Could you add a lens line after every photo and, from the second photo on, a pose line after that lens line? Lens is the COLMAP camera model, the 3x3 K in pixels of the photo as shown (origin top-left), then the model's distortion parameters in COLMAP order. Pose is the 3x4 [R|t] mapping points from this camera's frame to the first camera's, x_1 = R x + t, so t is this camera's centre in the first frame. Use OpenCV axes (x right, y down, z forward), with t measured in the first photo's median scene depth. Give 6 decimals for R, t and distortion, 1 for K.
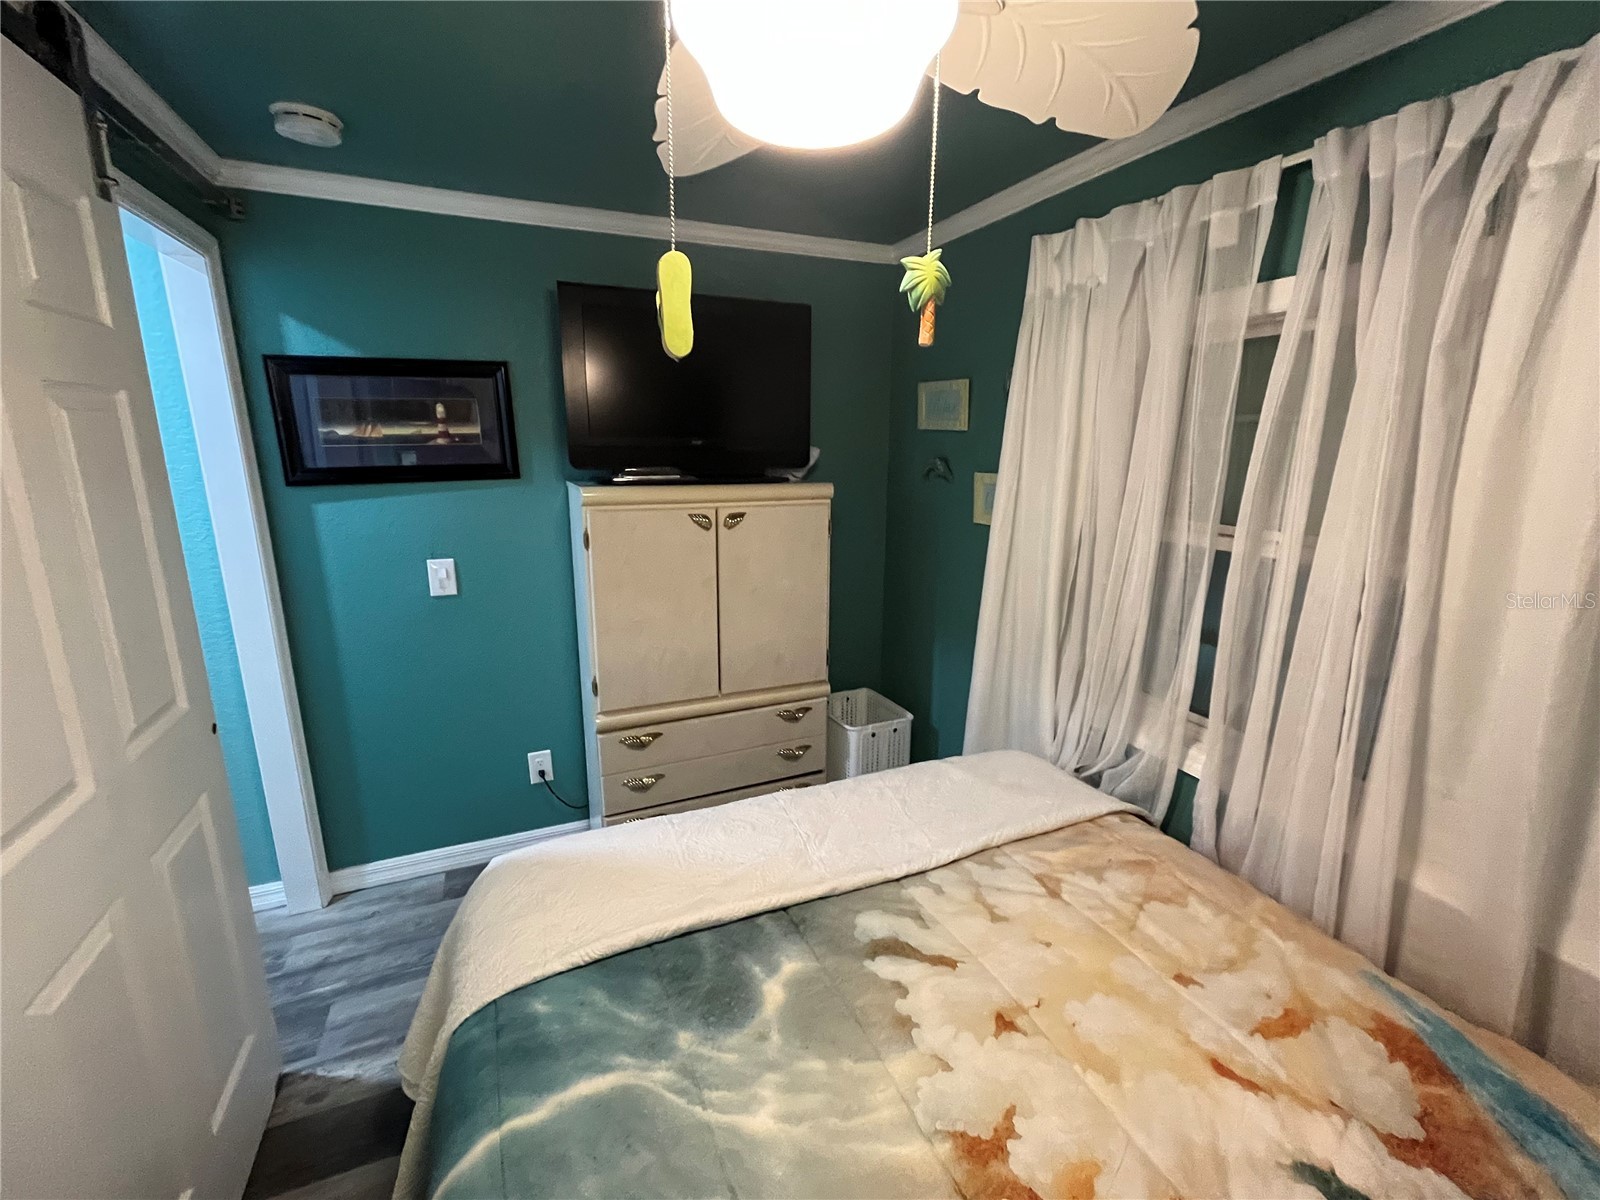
lens RADIAL K [[676.5, 0, 797.6], [0, 676.5, 599.3], [0, 0, 1]] dist [-0.002929, 0.000493]
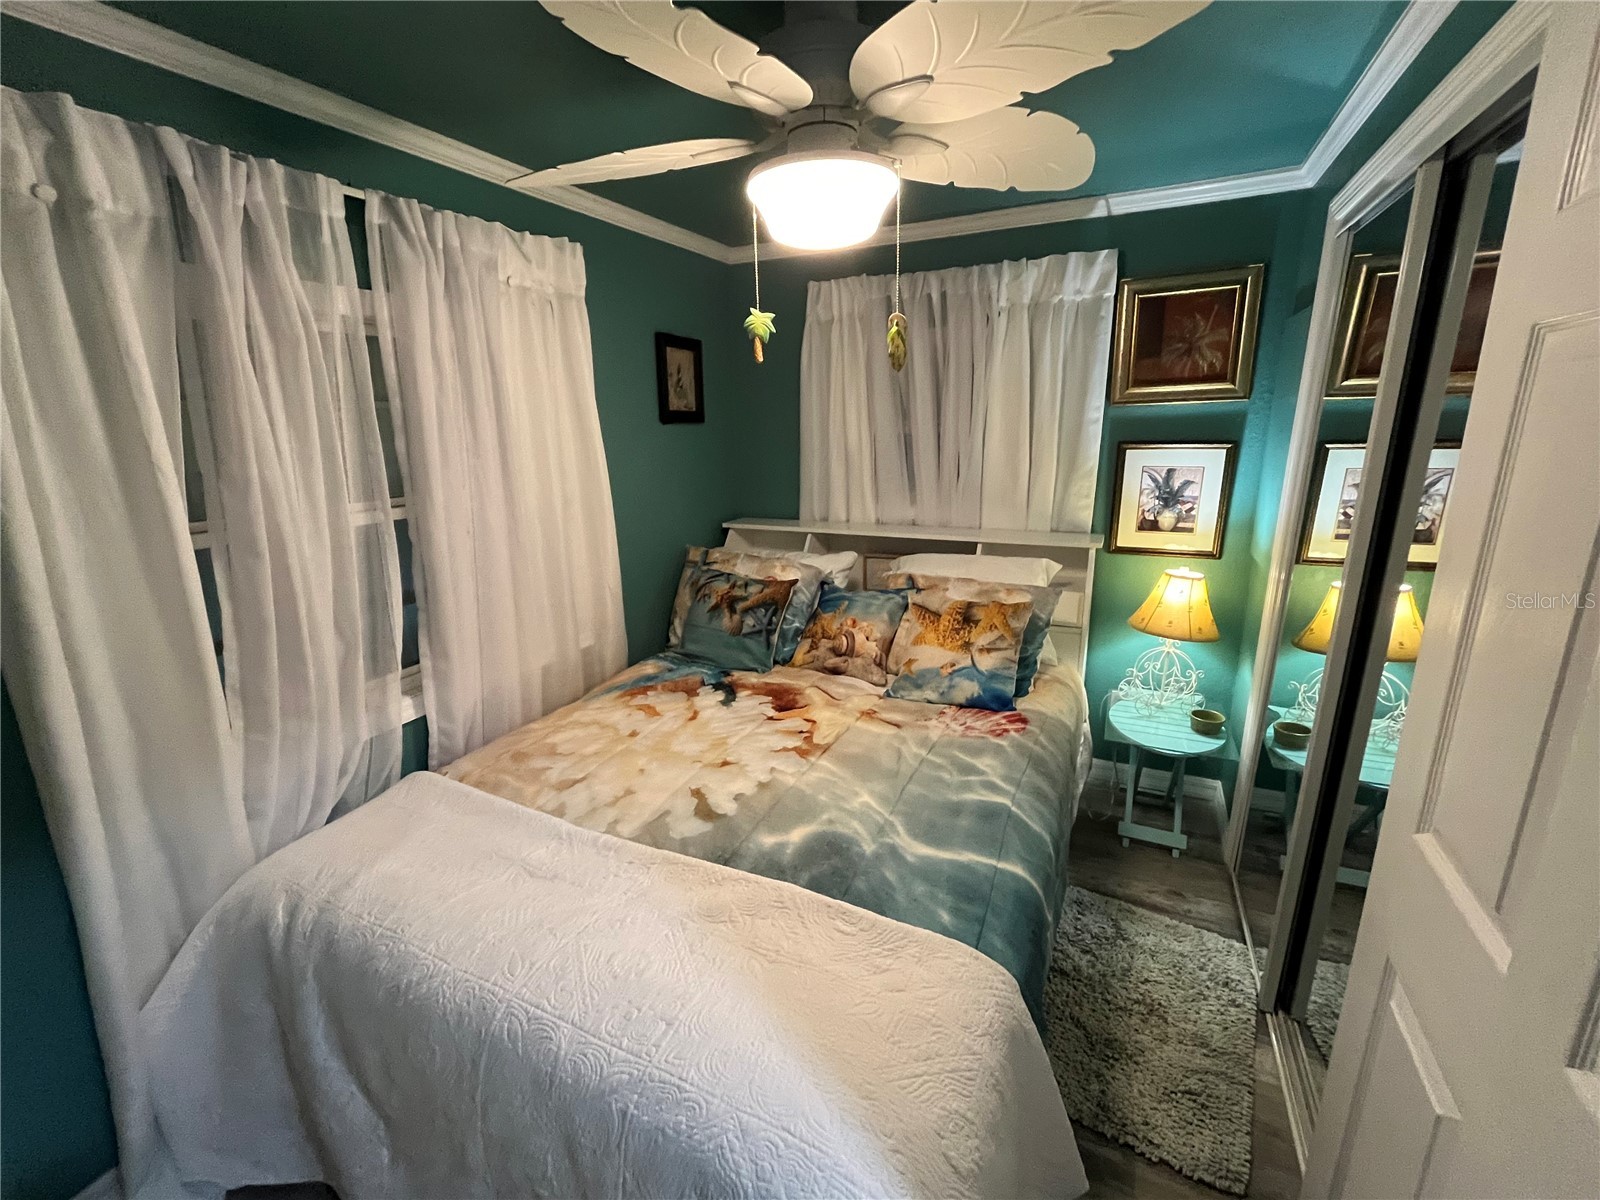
lens RADIAL K [[676.5, 0, 797.6], [0, 676.5, 599.3], [0, 0, 1]] dist [-0.002929, 0.000493]
pose [[-0.660472, -0.189433, 0.726561, -0.972337], [0.183767, 0.897441, 0.401036, -0.393335], [-0.728015, 0.398391, -0.557924, 1.651922]]
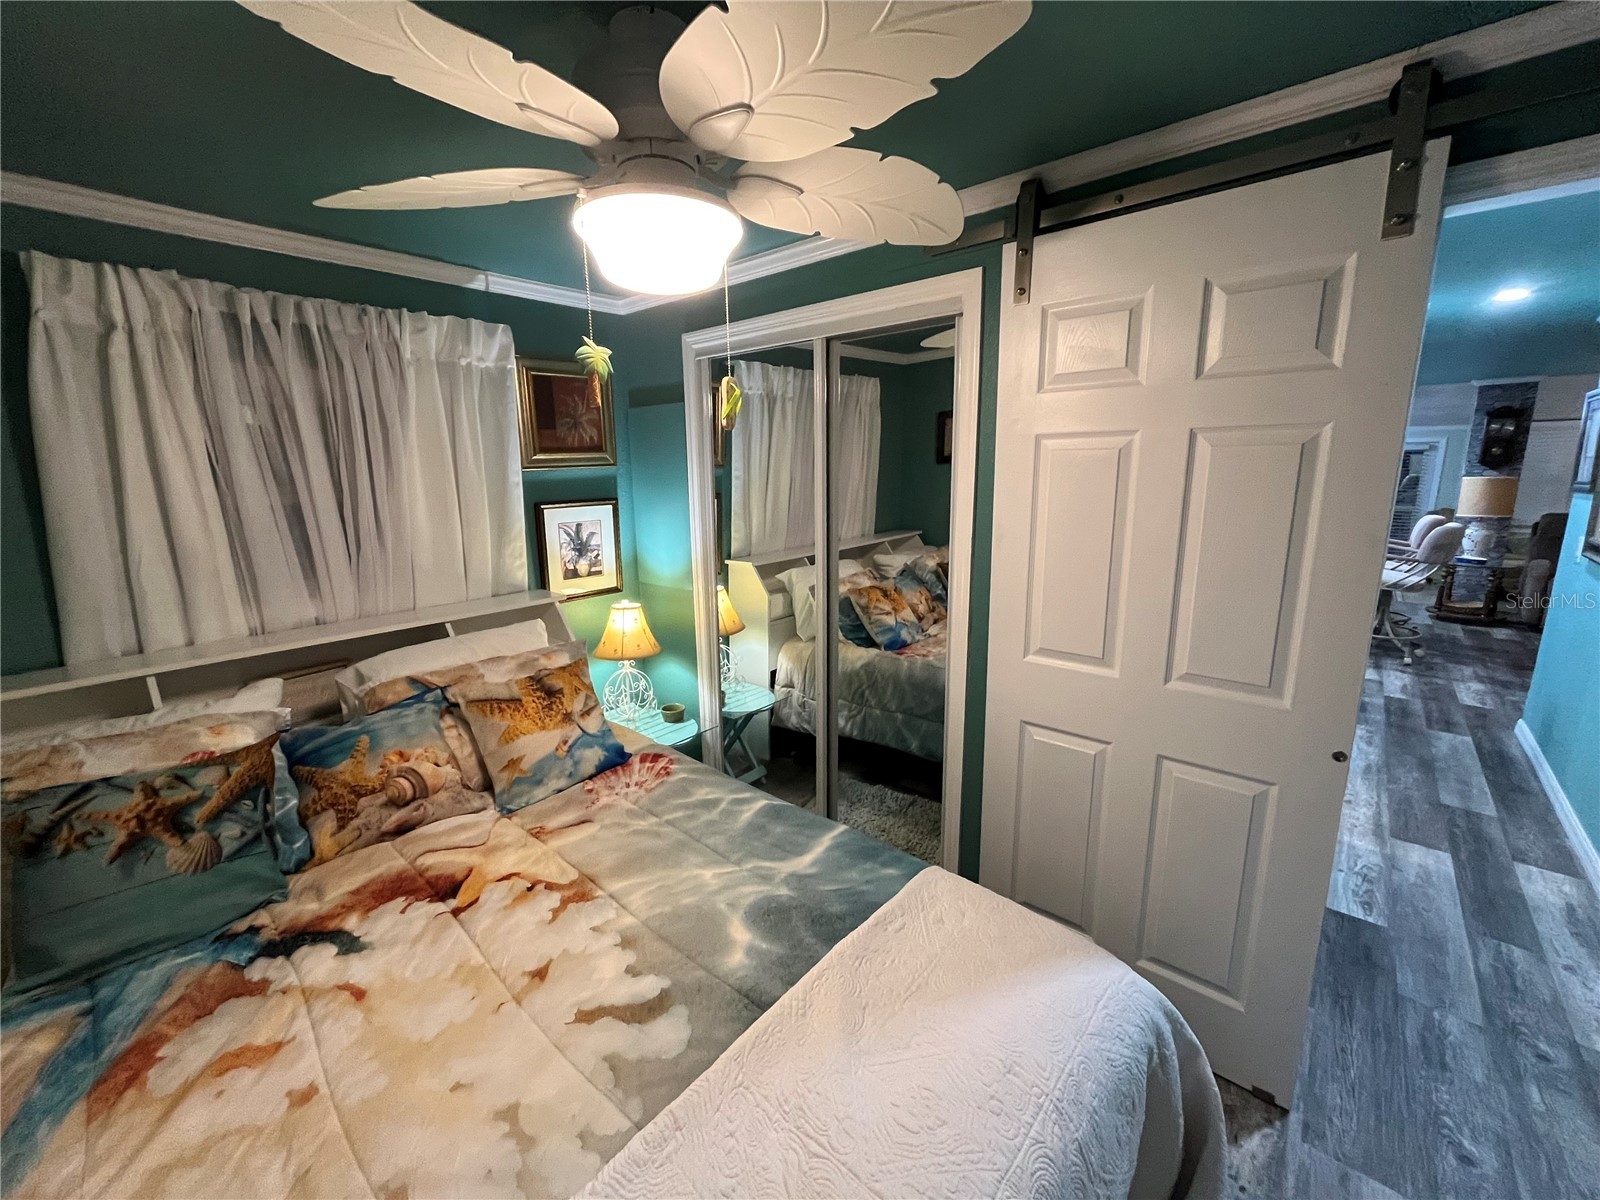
lens RADIAL K [[641.6, 0, 800.0], [0, 641.6, 600.0], [0, 0, 1]] dist [-0.000886, -0.000192]
pose [[-0.900512, 0.096907, -0.423896, 0.308459], [-0.086327, 0.915604, 0.392705, -0.434478], [0.426177, 0.390229, -0.816146, 1.840758]]
